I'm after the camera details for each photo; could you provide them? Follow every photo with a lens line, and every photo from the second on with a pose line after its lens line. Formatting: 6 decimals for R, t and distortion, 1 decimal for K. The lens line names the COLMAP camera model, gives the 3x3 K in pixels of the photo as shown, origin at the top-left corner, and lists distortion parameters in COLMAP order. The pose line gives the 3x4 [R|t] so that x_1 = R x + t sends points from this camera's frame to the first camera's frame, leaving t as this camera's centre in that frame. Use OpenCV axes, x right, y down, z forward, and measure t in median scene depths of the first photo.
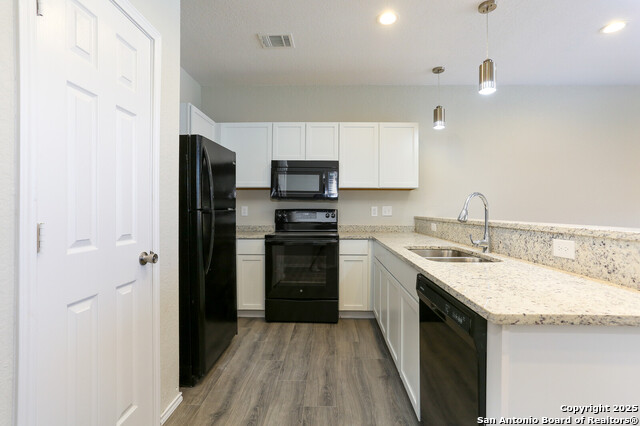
lens RADIAL K [[310.1, 0, 320.0], [0, 310.1, 213.0], [0, 0, 1]] dist [-0.064916, 0.037714]
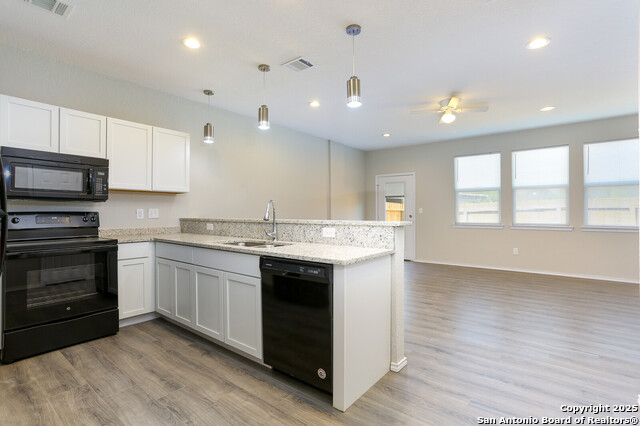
lens RADIAL K [[310.1, 0, 320.0], [0, 310.1, 213.0], [0, 0, 1]] dist [-0.064916, 0.037714]
pose [[0.605921, -0.005254, 0.795507, -0.358221], [0.010715, 0.999941, -0.001557, -0.000404], [-0.795452, 0.009467, 0.605942, -0.058146]]
